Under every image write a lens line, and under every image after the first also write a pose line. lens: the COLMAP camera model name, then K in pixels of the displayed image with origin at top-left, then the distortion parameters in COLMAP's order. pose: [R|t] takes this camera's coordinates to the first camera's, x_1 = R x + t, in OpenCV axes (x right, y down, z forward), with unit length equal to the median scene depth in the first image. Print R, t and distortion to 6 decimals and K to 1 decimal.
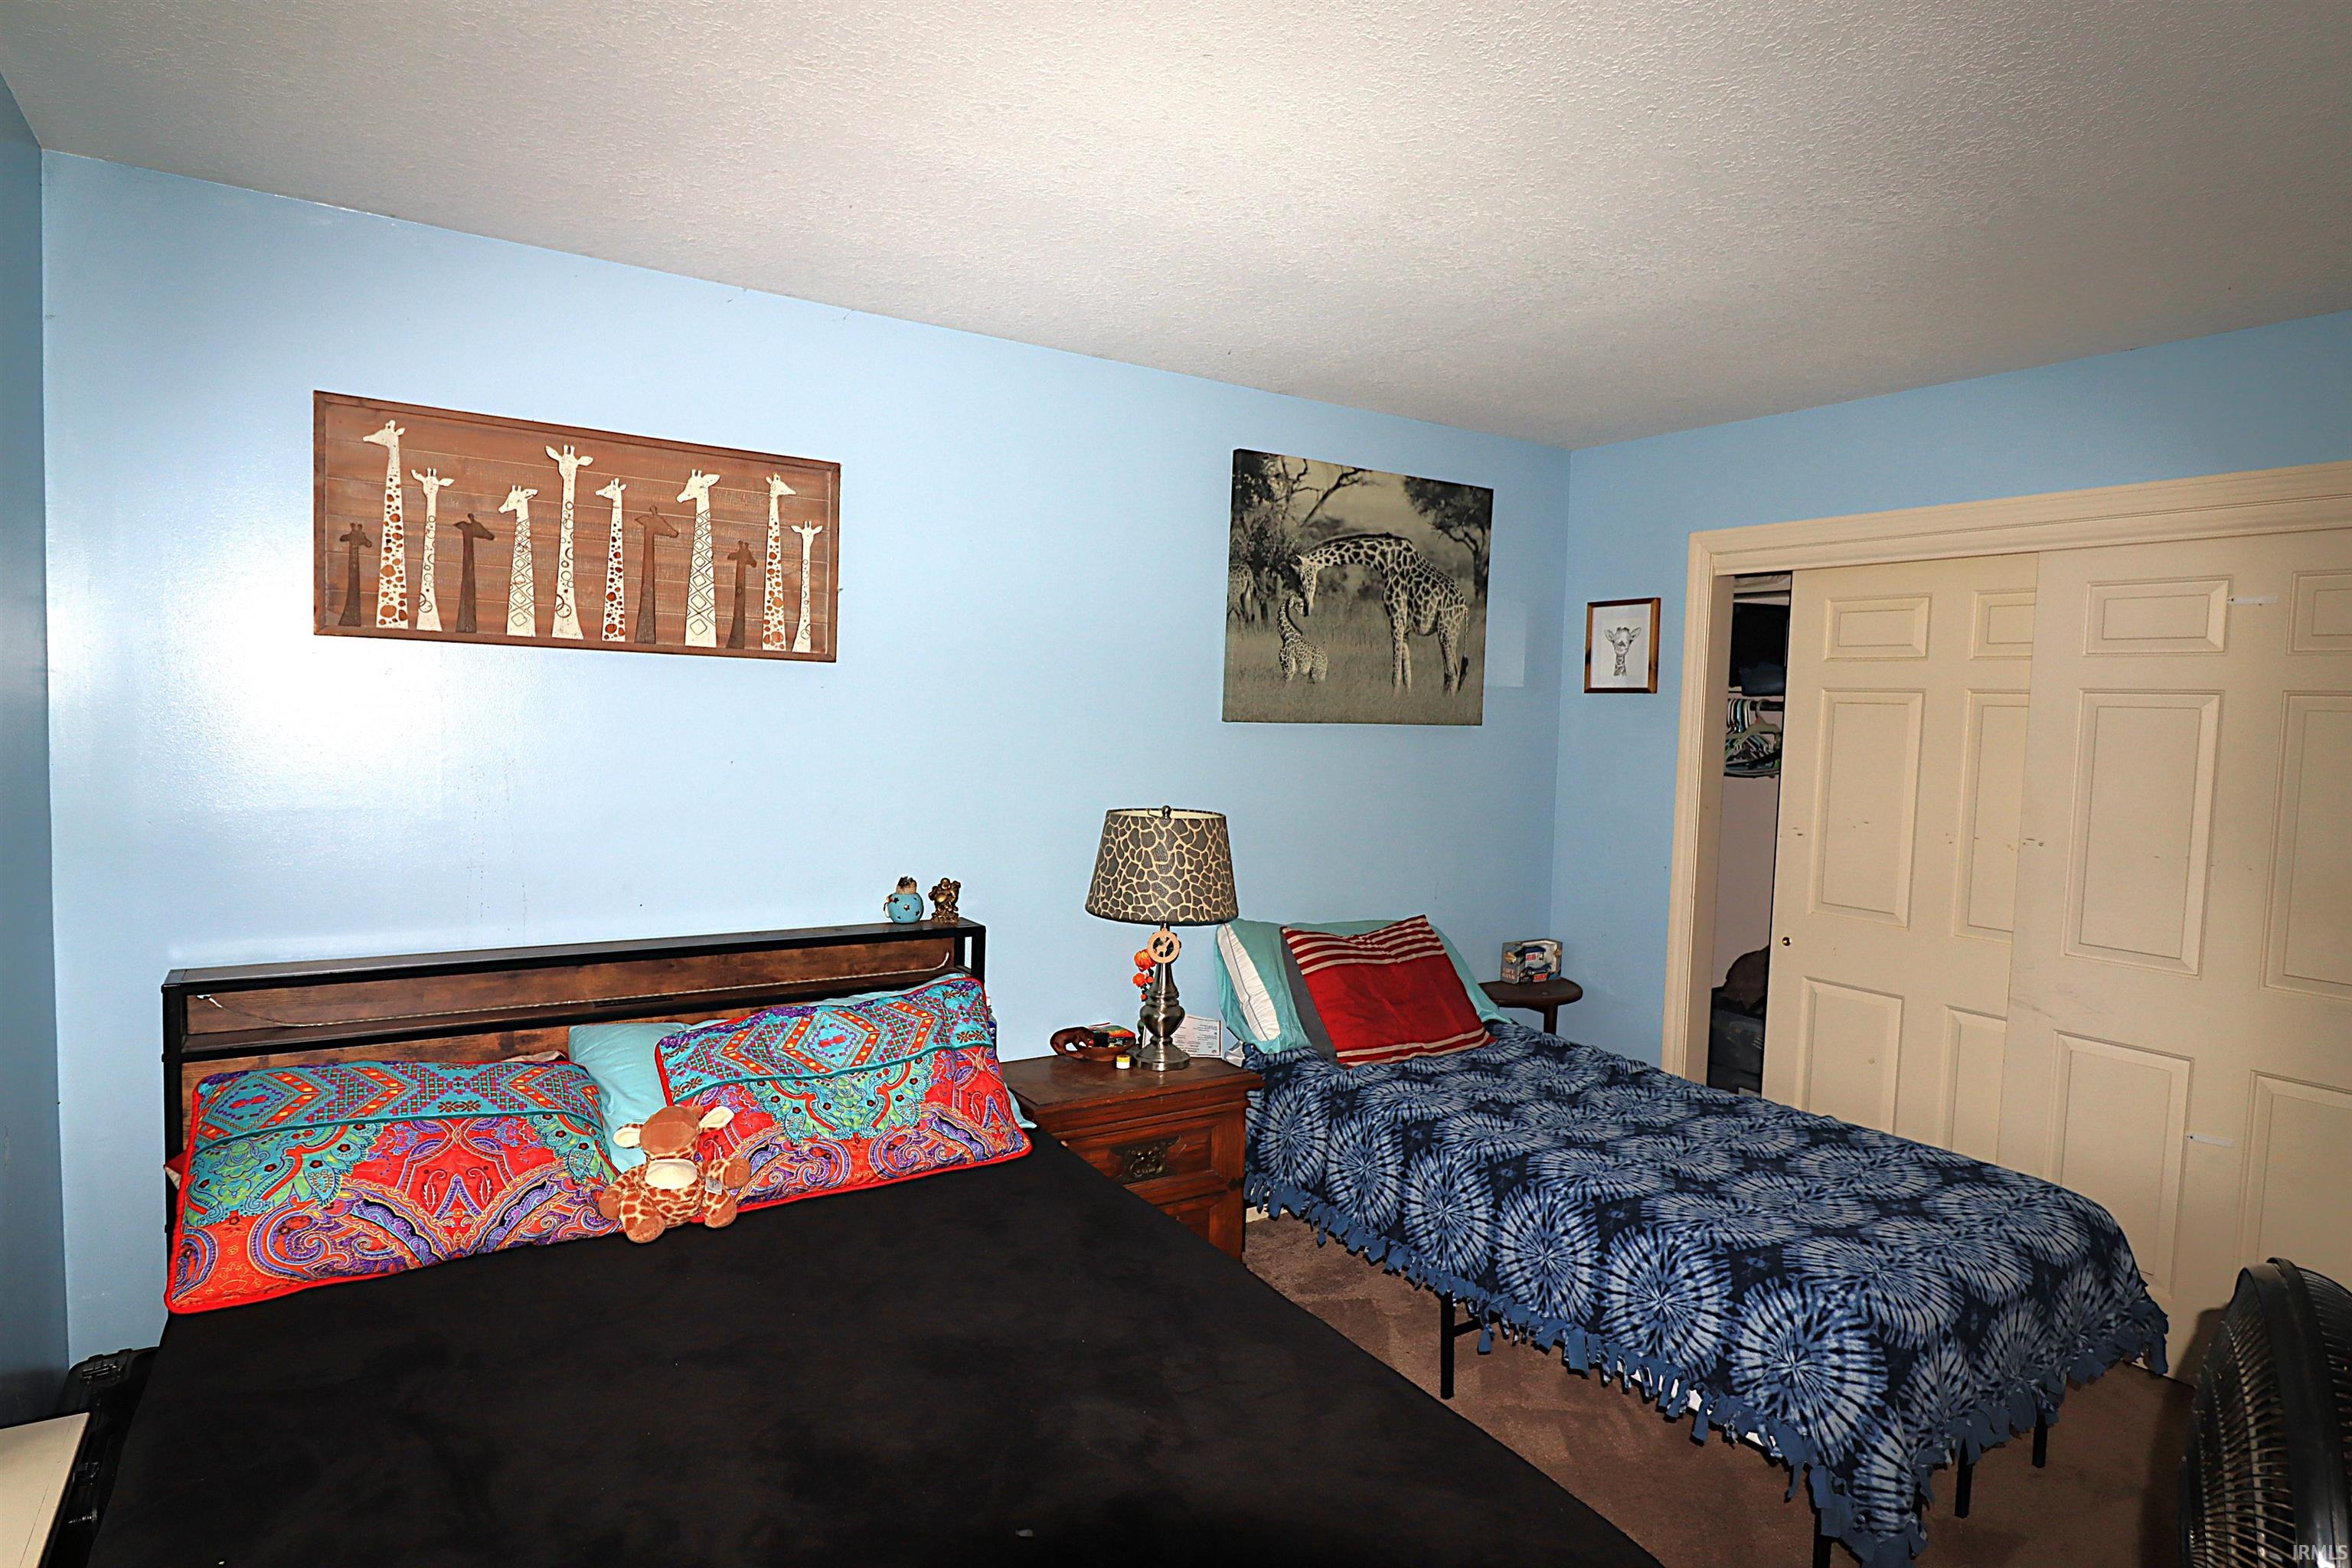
lens RADIAL K [[1277.9, 0, 1192.6], [0, 1277.9, 777.9], [0, 0, 1]] dist [-0.005198, -0.003106]
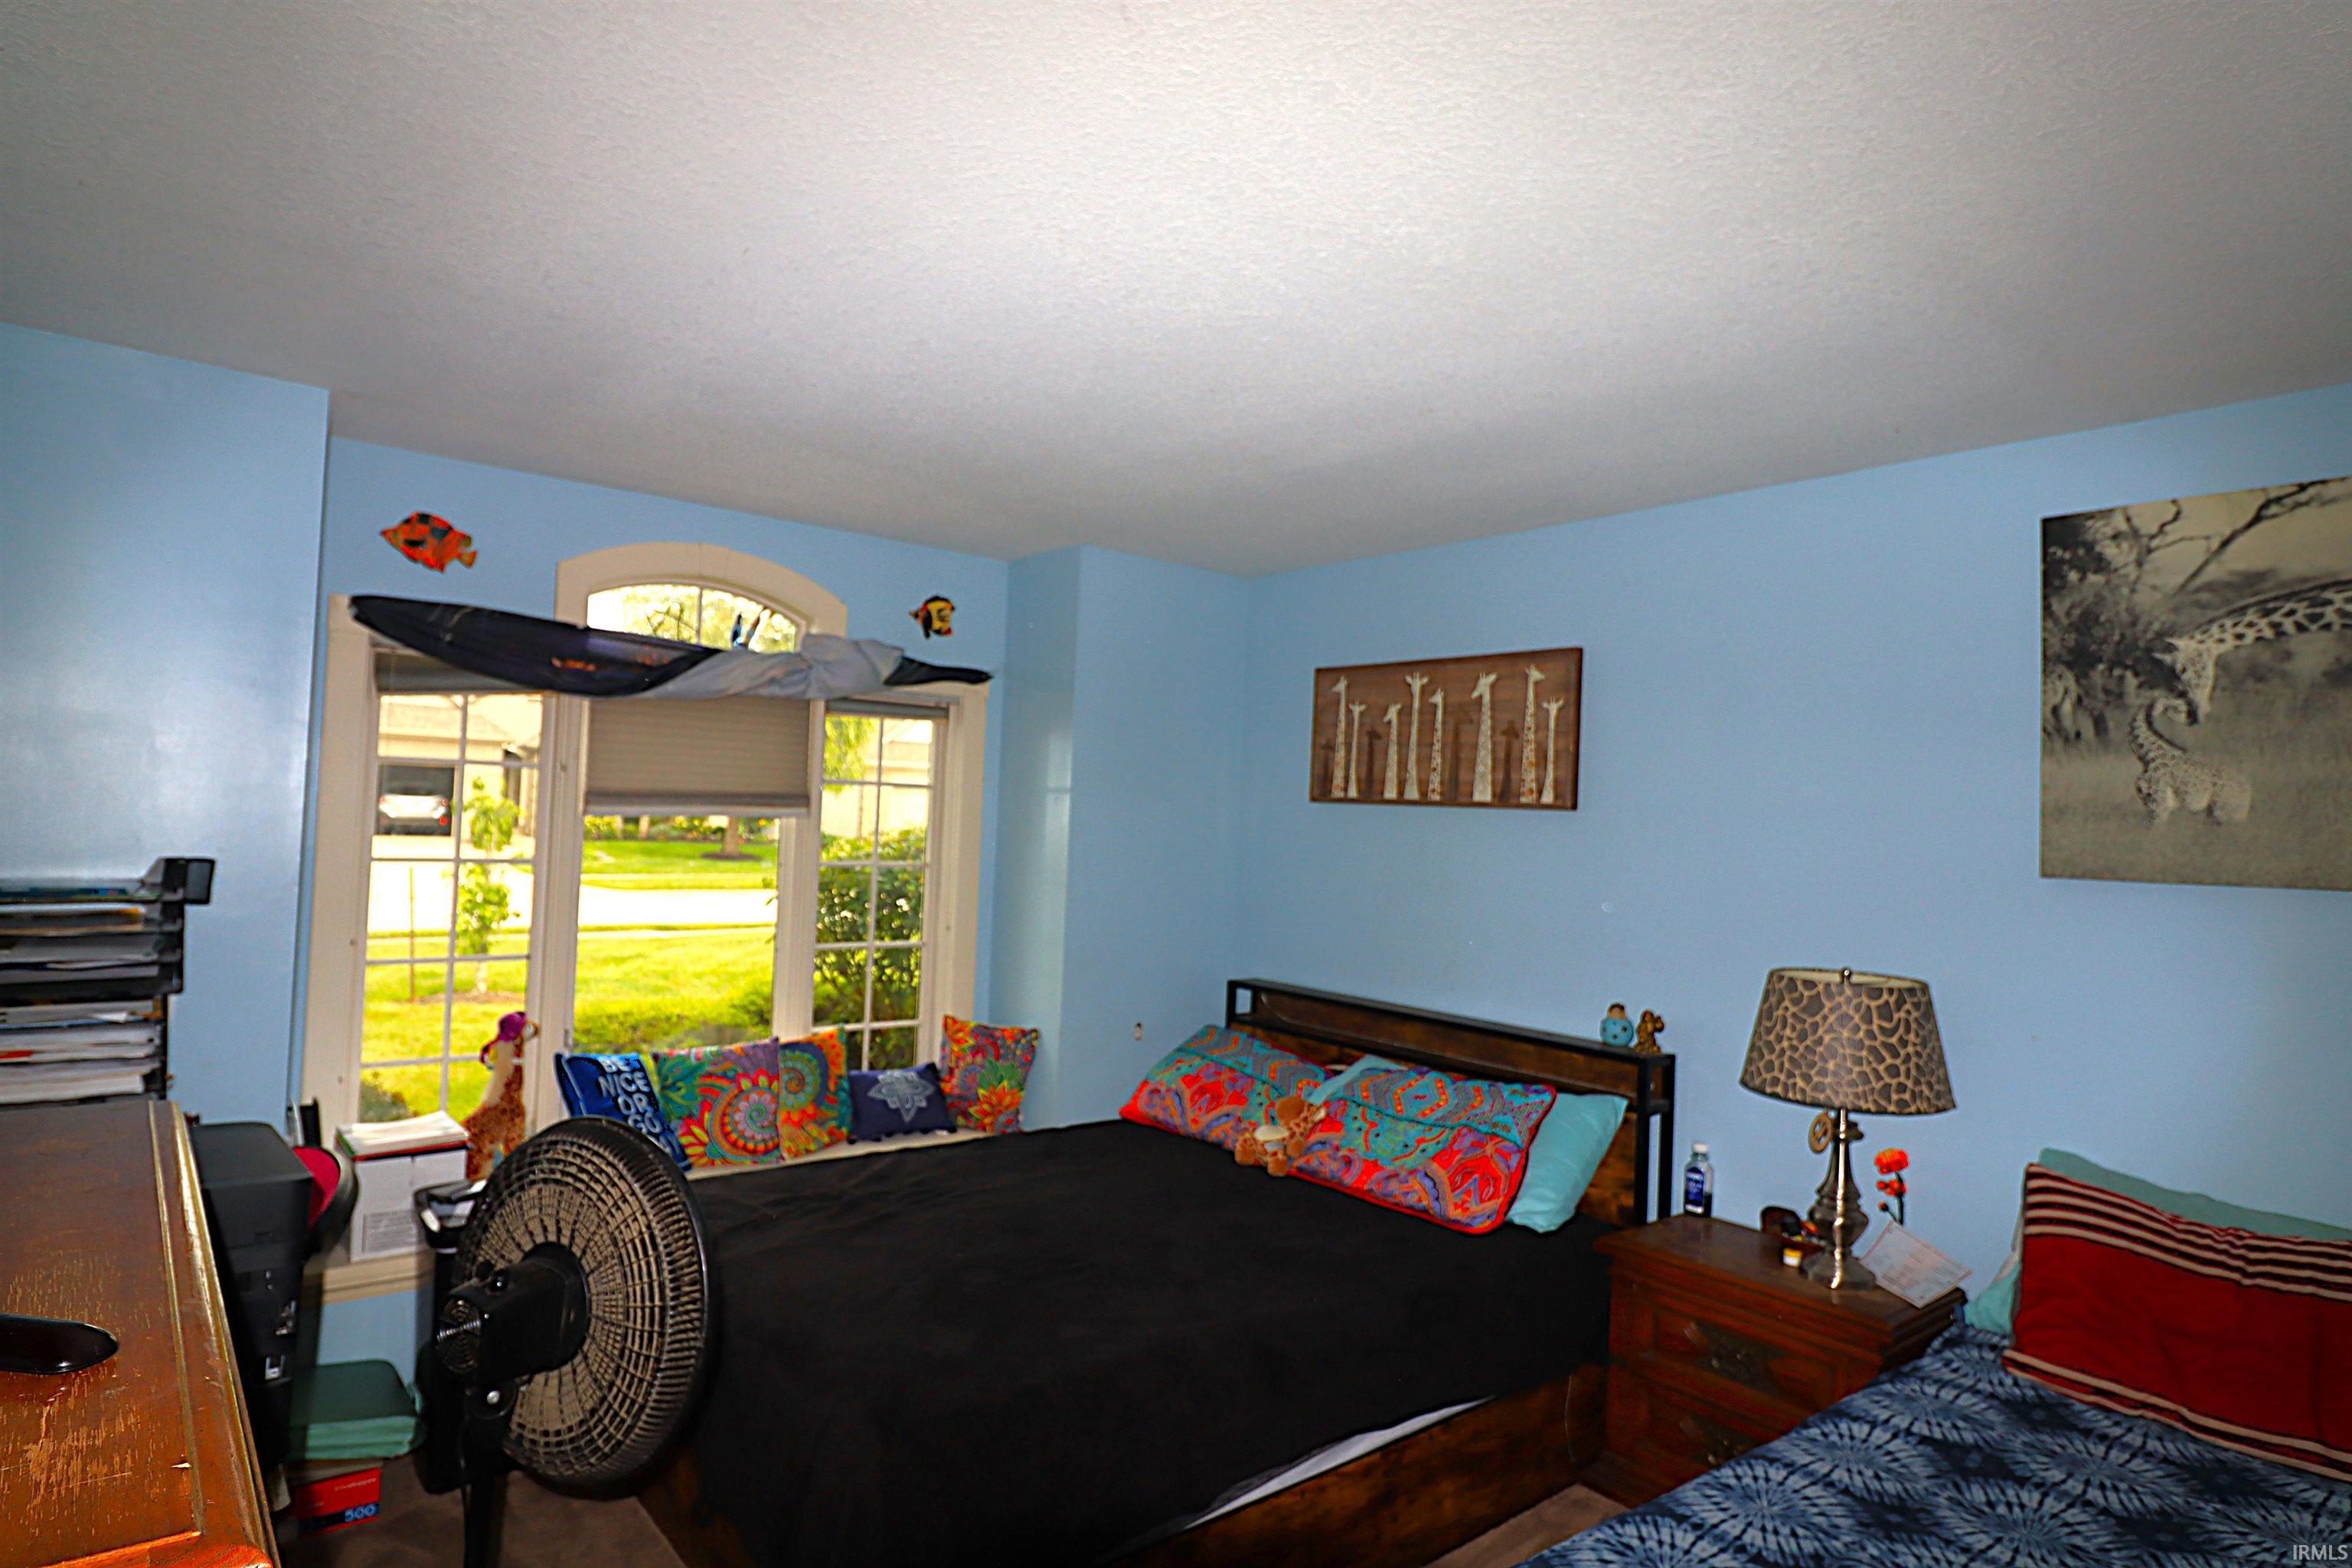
lens RADIAL K [[1277.9, 0, 1188.3], [0, 1277.9, 794.0], [0, 0, 1]] dist [-0.005198, -0.003106]
pose [[0.108534, -0.051019, -0.992783, 0.808564], [-0.098988, 0.993164, -0.061860, 0.003201], [0.989152, 0.104987, 0.102742, 0.485005]]
